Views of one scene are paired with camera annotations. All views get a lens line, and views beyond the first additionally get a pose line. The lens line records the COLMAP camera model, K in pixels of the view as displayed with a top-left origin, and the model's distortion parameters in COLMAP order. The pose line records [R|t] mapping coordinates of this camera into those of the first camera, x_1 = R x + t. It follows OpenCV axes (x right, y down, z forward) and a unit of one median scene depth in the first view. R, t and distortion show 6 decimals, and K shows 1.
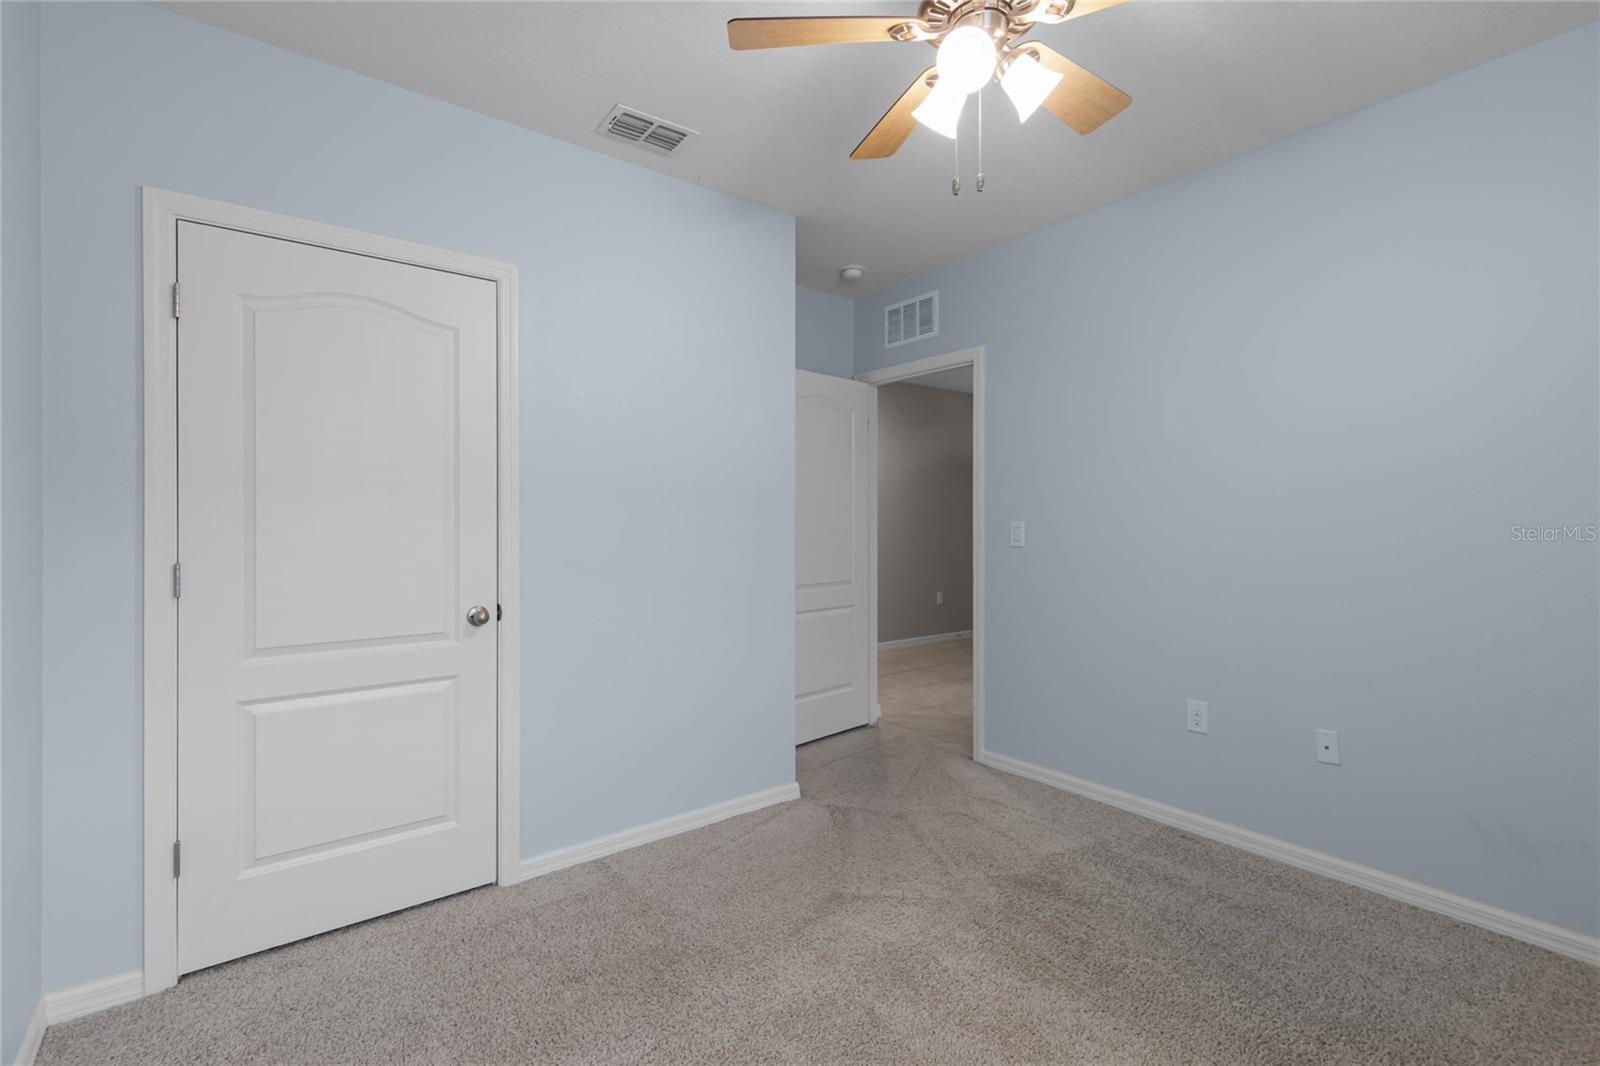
lens RADIAL K [[722.1, 0, 798.2], [0, 722.1, 515.8], [0, 0, 1]] dist [0.001316, -0.000287]
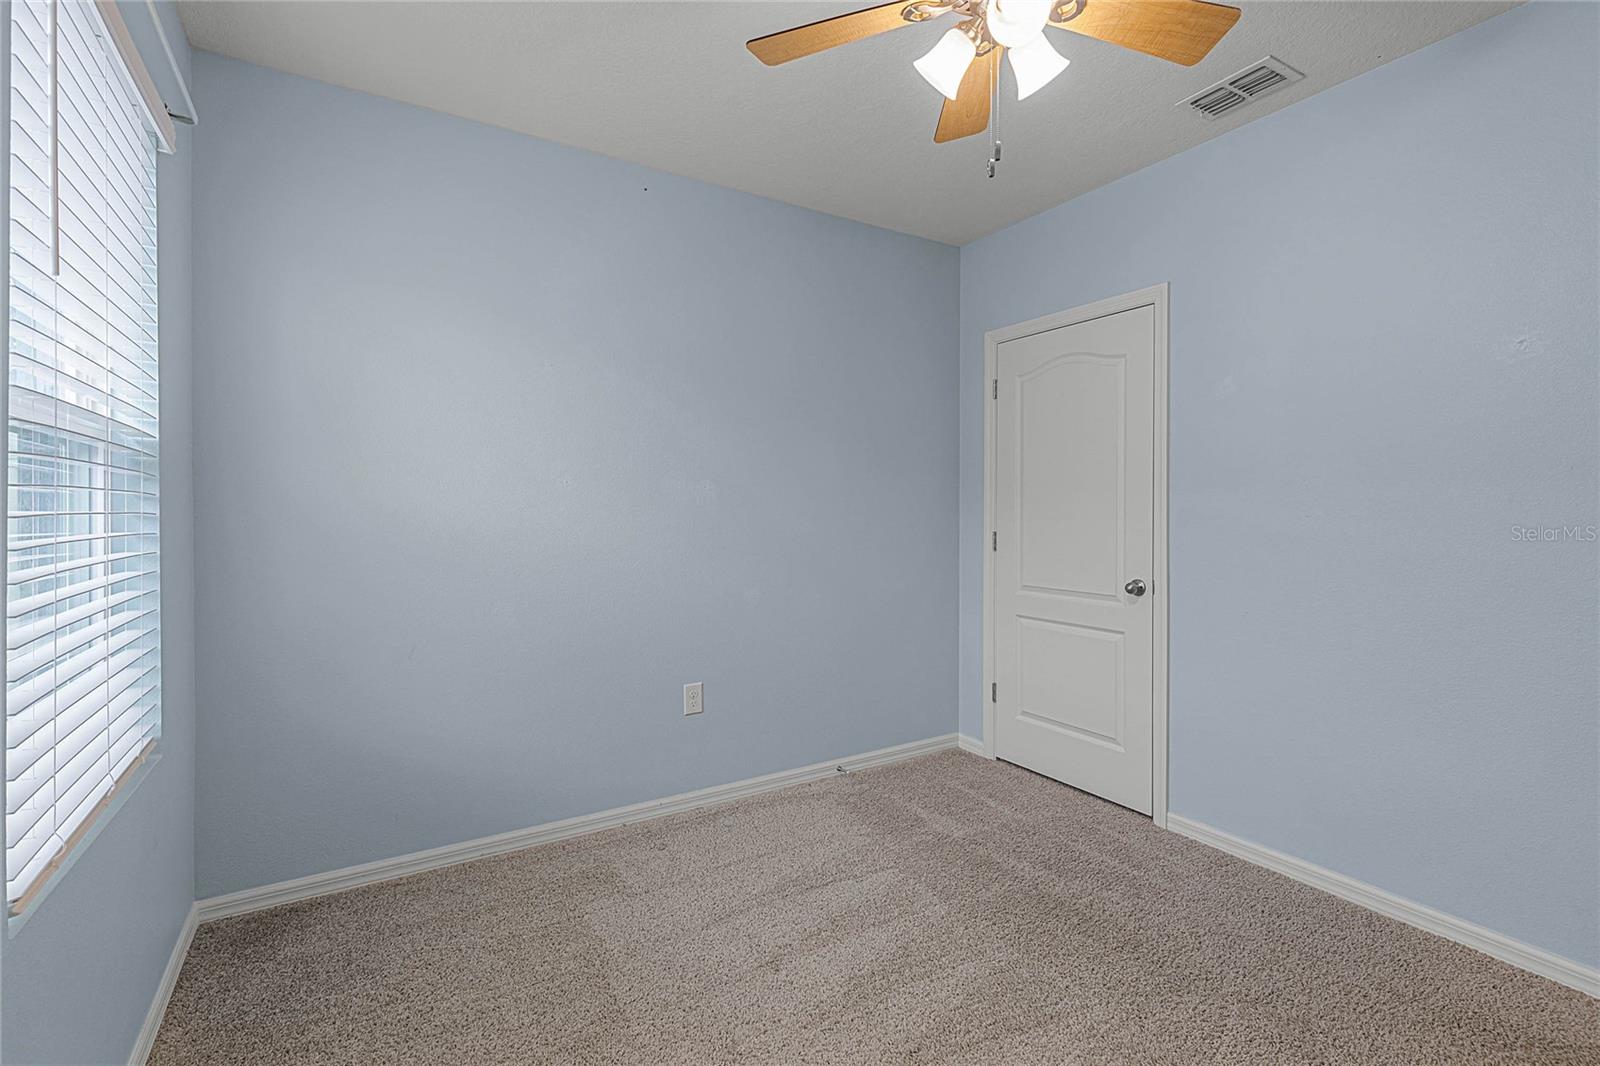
lens RADIAL K [[722.1, 0, 798.2], [0, 722.1, 515.8], [0, 0, 1]] dist [0.001316, -0.000287]
pose [[-0.112235, 0.010108, -0.993630, 0.969929], [0.002160, 0.999948, 0.009928, 0.005280], [0.993679, -0.001032, -0.112251, 0.674485]]
